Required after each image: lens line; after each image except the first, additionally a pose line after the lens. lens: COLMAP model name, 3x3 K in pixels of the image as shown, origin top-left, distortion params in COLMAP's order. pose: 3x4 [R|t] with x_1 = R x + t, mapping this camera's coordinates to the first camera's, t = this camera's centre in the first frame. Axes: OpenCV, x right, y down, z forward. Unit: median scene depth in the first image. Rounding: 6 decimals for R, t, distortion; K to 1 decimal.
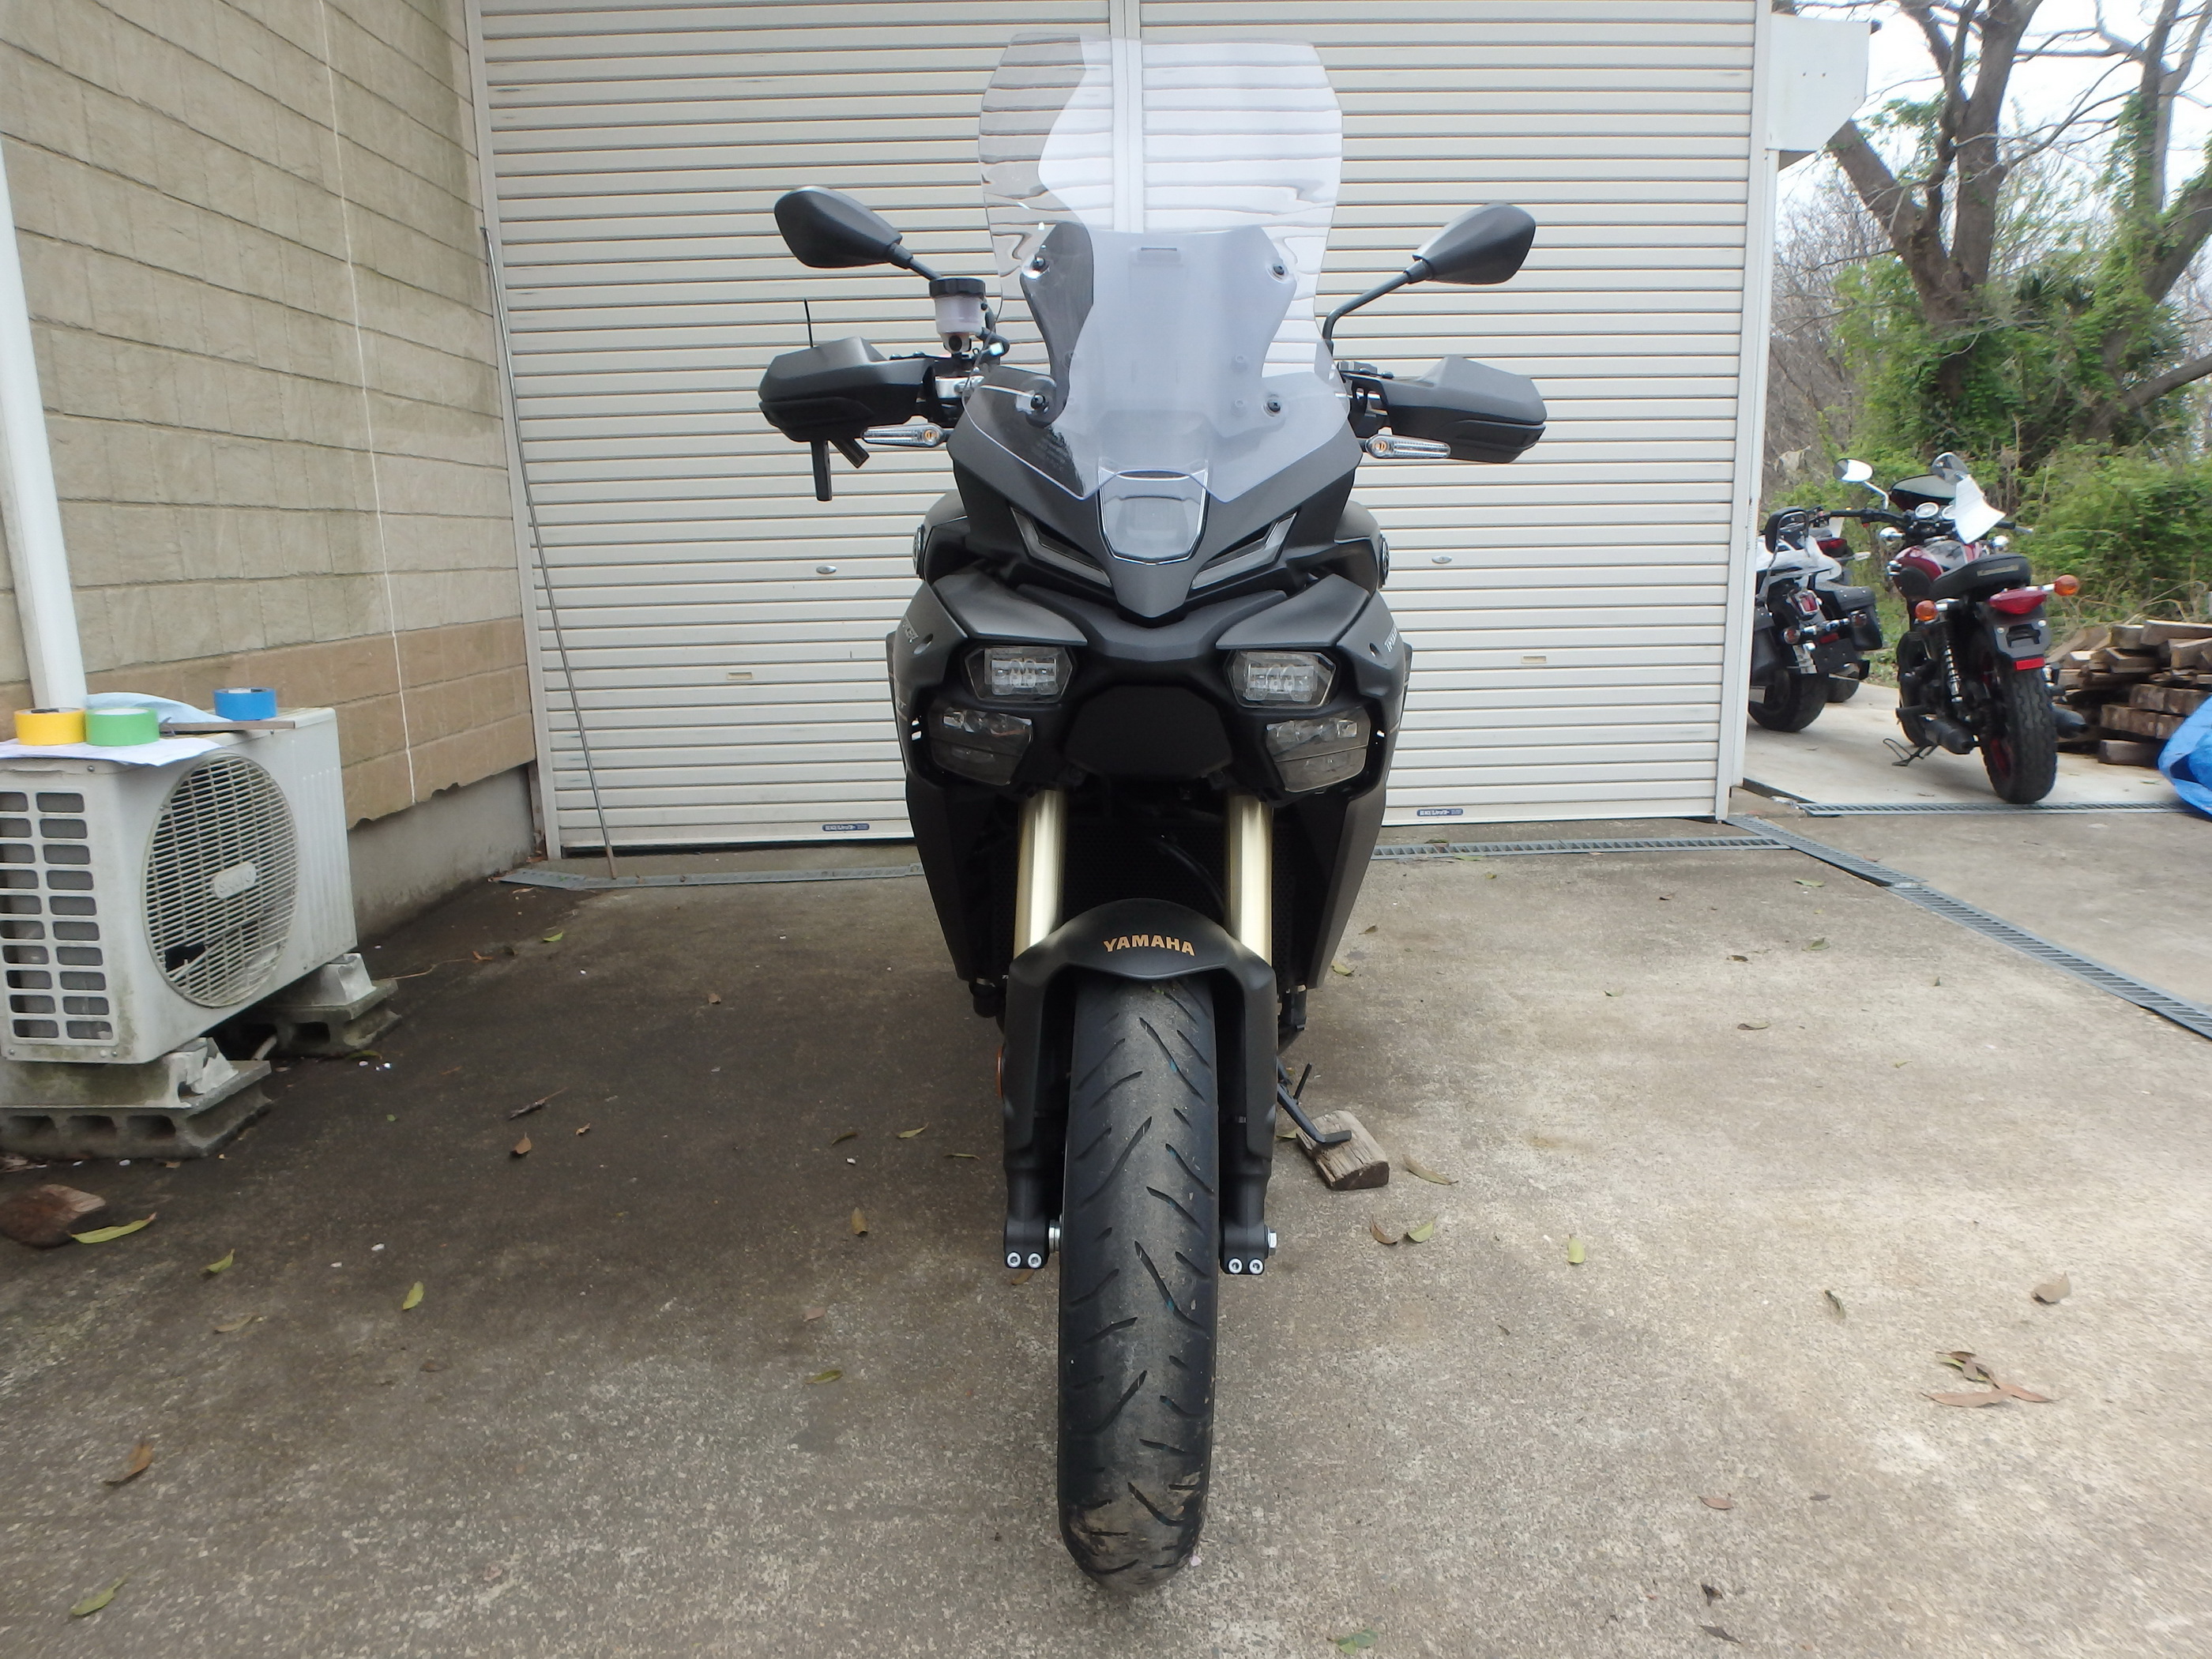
lens RADIAL K [[1366.7, 0, 1119.9], [0, 1366.7, 819.4], [0, 0, 1]] dist [-0.040196, 0.009367]
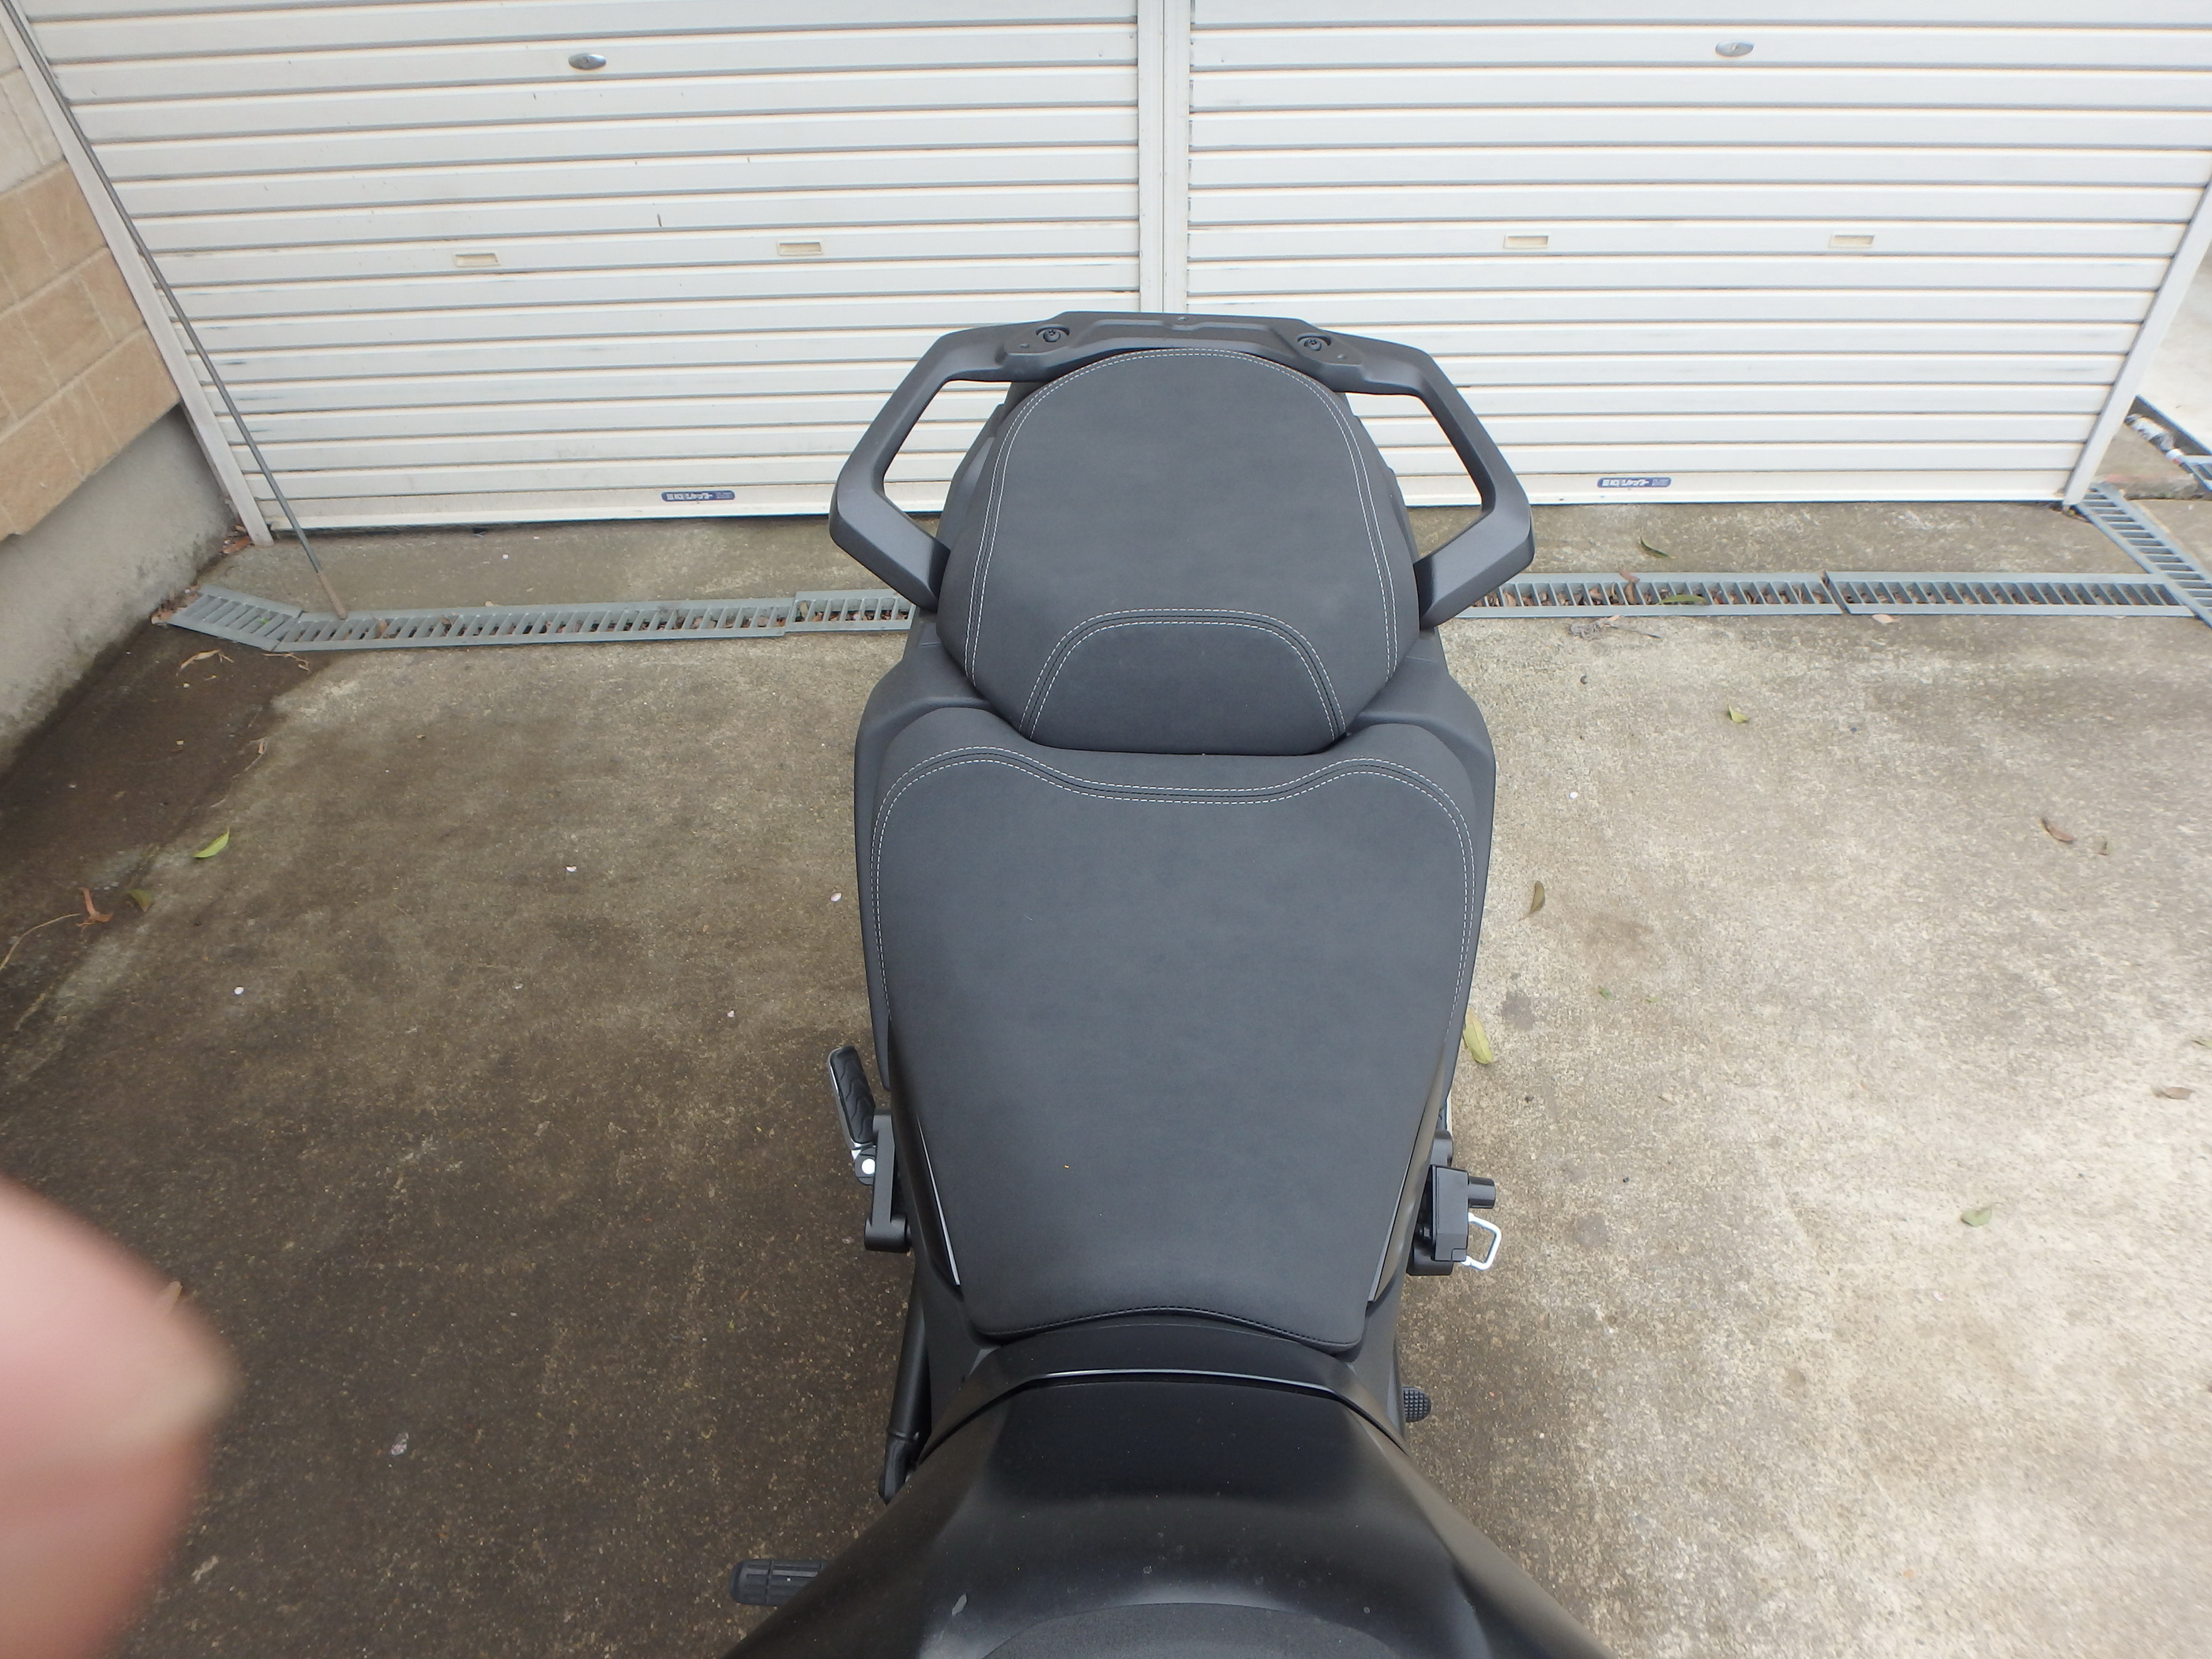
lens RADIAL K [[1366.7, 0, 1120.0], [0, 1366.7, 834.1], [0, 0, 1]] dist [-0.040196, 0.009367]
pose [[0.999896, 0.011782, -0.008322, 0.006682], [-0.005709, 0.853054, 0.521792, -0.323262], [0.013247, -0.521690, 0.853032, 0.637388]]
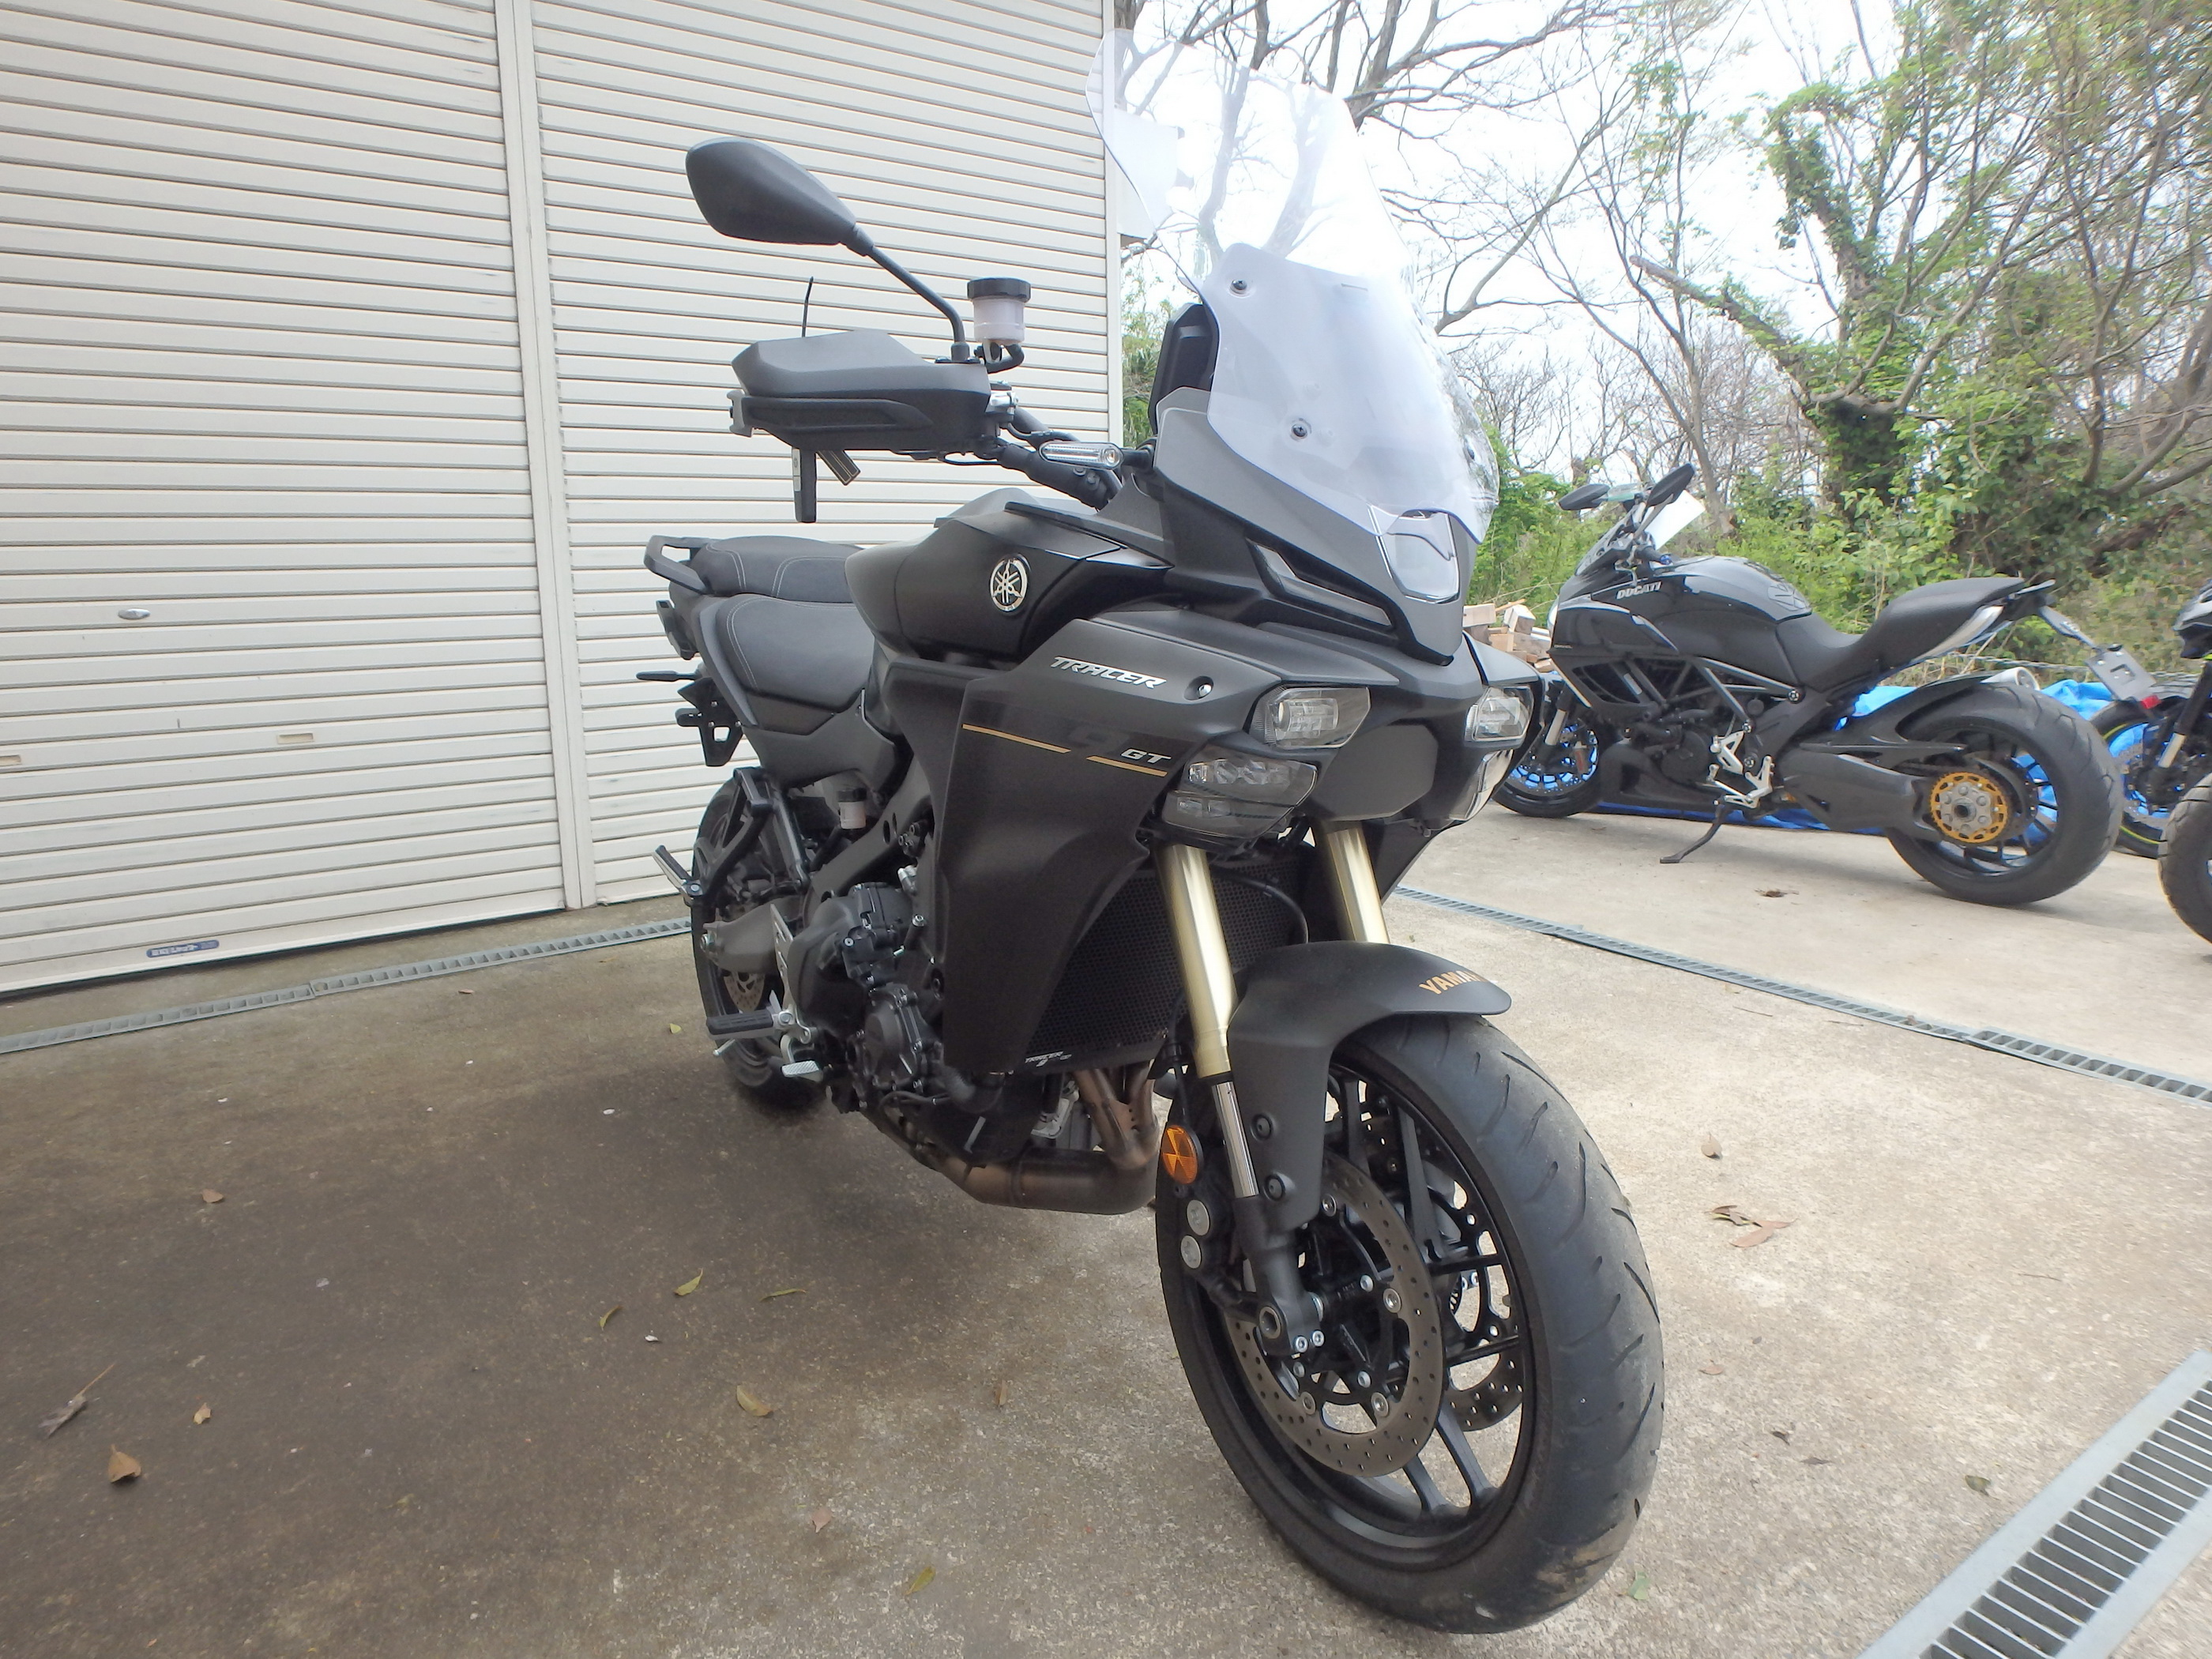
lens RADIAL K [[1366.7, 0, 1102.6], [0, 1366.7, 824.2], [0, 0, 1]] dist [-0.040196, 0.009367]
pose [[0.822350, -0.094166, 0.561135, -0.326128], [0.106921, 0.994216, 0.010148, -0.026464], [-0.558845, 0.051652, 0.827662, 0.138250]]
